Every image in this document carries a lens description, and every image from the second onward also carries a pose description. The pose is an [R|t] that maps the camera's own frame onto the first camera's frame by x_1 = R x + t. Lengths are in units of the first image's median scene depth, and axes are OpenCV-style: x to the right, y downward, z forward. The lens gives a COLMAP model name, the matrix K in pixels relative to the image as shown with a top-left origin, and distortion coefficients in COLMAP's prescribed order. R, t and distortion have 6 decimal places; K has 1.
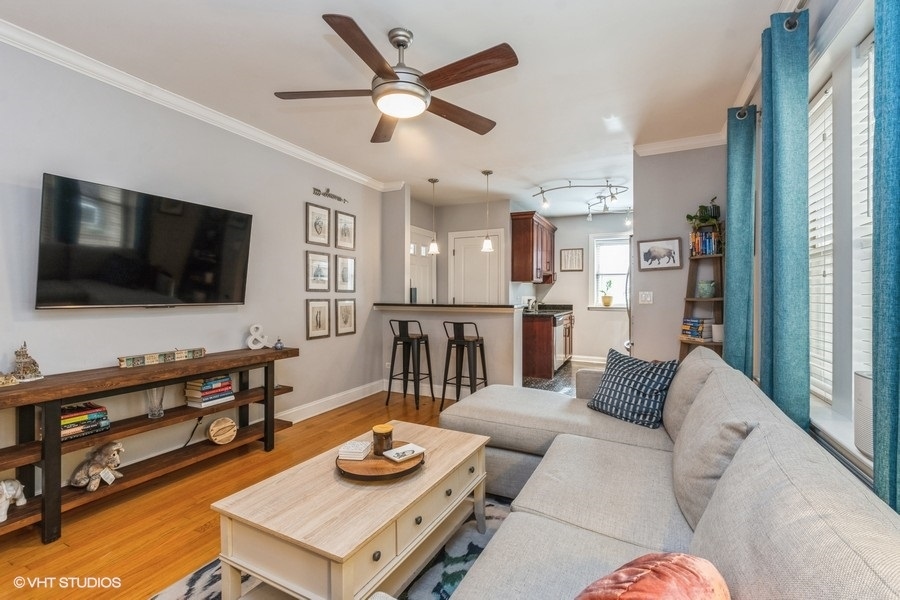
lens RADIAL K [[398.1, 0, 450.0], [0, 398.1, 300.0], [0, 0, 1]] dist [-0.001914, -0.000219]
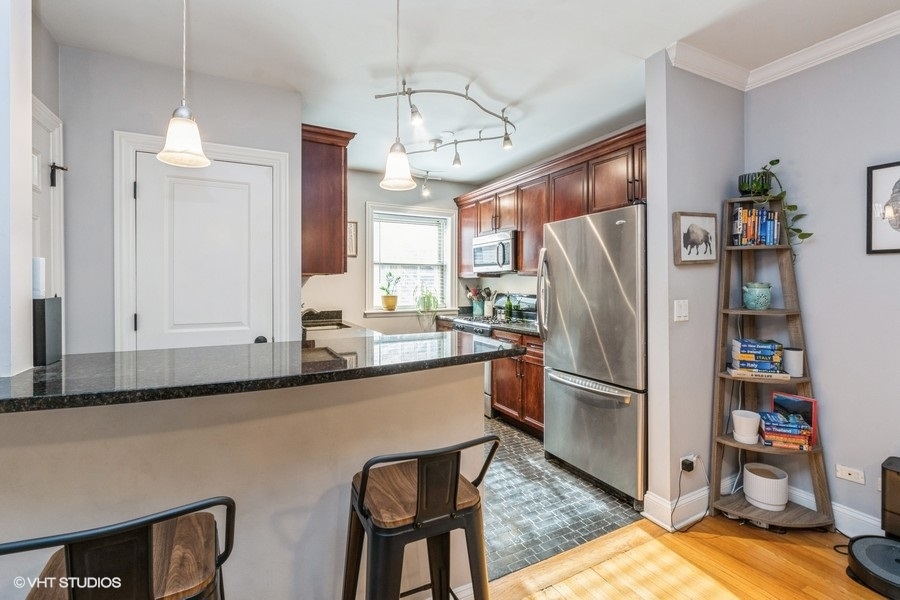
lens RADIAL K [[406.8, 0, 453.2], [0, 406.8, 287.0], [0, 0, 1]] dist [0.002120, 0.000162]
pose [[0.597463, -0.009171, 0.801844, -0.166446], [0.011783, 0.999927, 0.002657, -0.040721], [-0.801810, 0.007860, 0.597527, 0.807304]]
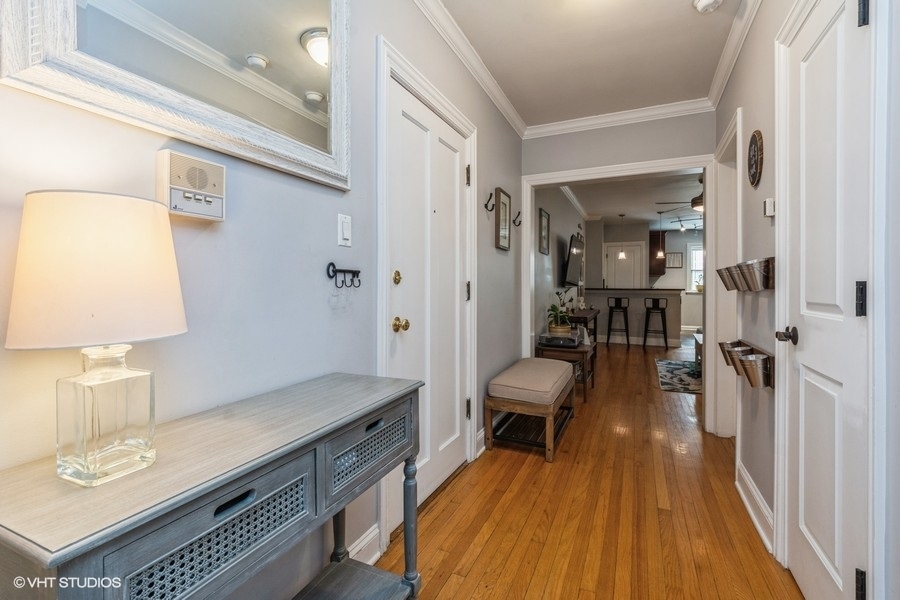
lens RADIAL K [[406.8, 0, 453.2], [0, 406.8, 287.0], [0, 0, 1]] dist [0.002120, 0.000162]
pose [[0.999781, 0.000238, 0.020914, -0.895559], [-0.000041, 0.999955, -0.009441, 0.020686], [-0.020915, 0.009438, 0.999737, -0.790708]]
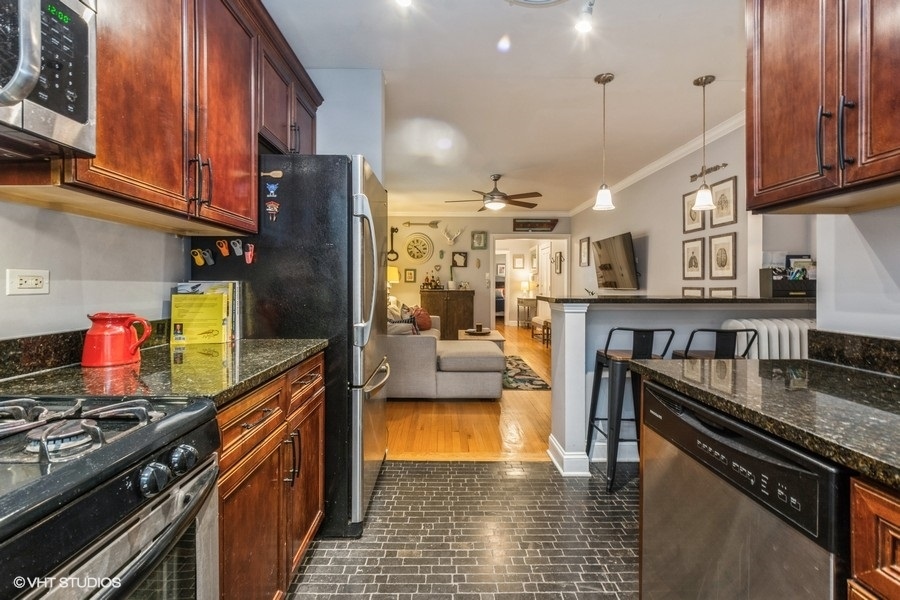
lens RADIAL K [[406.8, 0, 453.2], [0, 406.8, 287.0], [0, 0, 1]] dist [0.002120, 0.000162]
pose [[-0.890248, -0.000084, -0.455477, 0.617614], [-0.007552, 0.999865, 0.014576, -0.012744], [0.455414, 0.016416, -0.890128, 1.546202]]
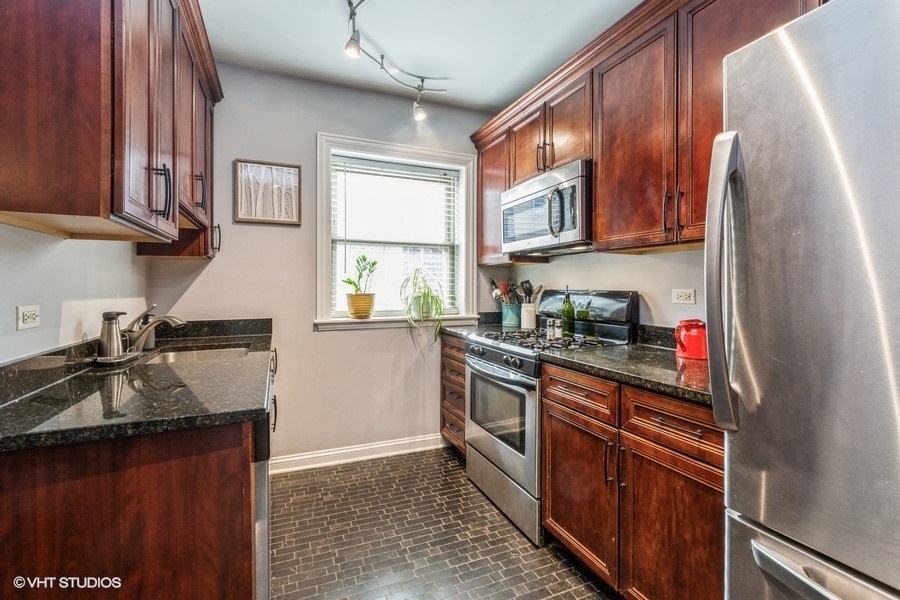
lens RADIAL K [[406.8, 0, 453.2], [0, 406.8, 287.0], [0, 0, 1]] dist [0.002120, 0.000162]
pose [[0.655794, -0.002291, 0.754936, 0.233765], [0.011365, 0.999912, -0.006837, -0.020226], [-0.754854, 0.013064, 0.655763, 1.073013]]
